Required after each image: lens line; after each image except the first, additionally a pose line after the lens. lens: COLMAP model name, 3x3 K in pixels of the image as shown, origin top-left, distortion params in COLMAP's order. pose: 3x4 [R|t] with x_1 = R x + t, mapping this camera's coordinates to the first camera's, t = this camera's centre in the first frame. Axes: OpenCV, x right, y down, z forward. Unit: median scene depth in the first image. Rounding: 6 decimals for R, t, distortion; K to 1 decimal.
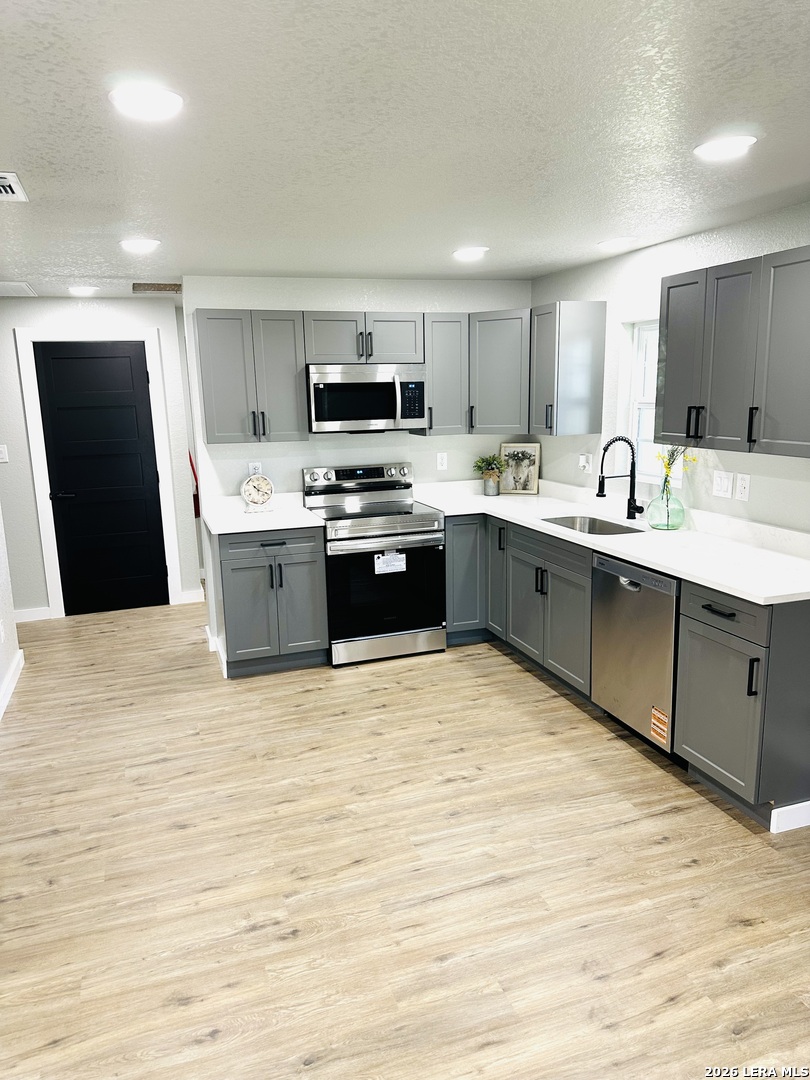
lens RADIAL K [[771.4, 0, 404.3], [0, 771.4, 541.2], [0, 0, 1]] dist [0.068241, -0.077811]
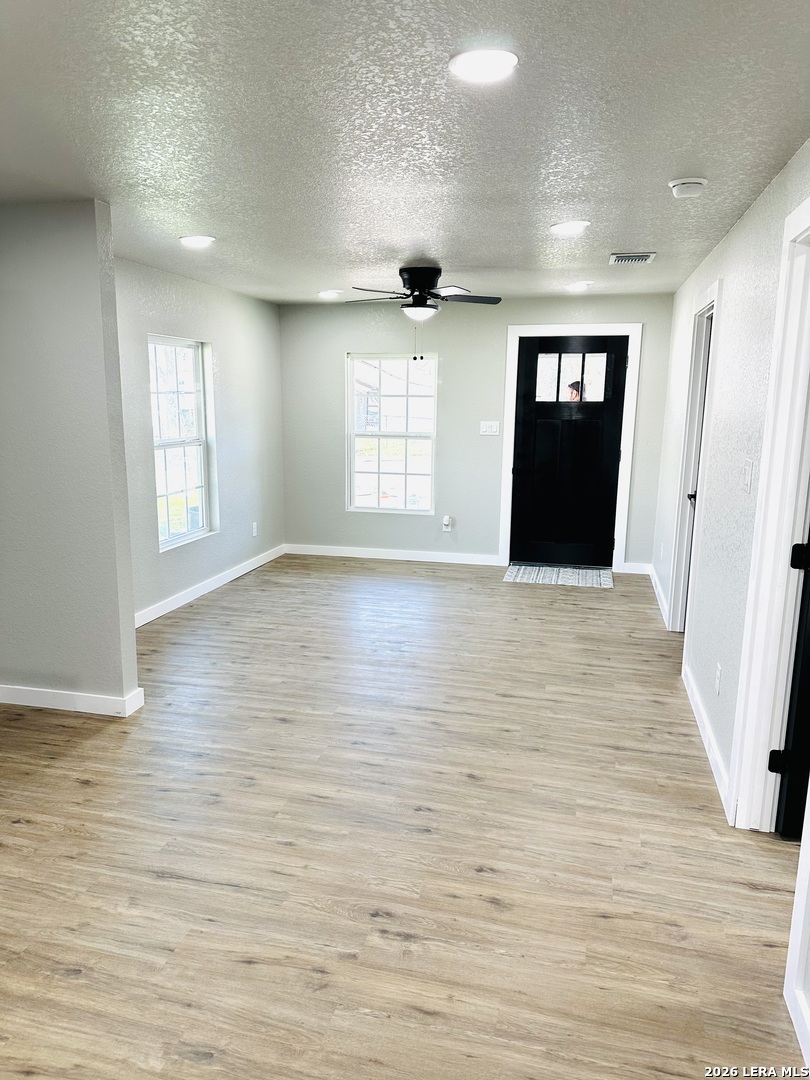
lens RADIAL K [[771.4, 0, 405.8], [0, 771.4, 539.9], [0, 0, 1]] dist [0.068241, -0.077811]
pose [[-0.843595, -0.088382, 0.529657, -0.646801], [0.112156, 0.935607, 0.334755, -0.252937], [-0.525137, 0.341801, -0.779361, 1.584607]]
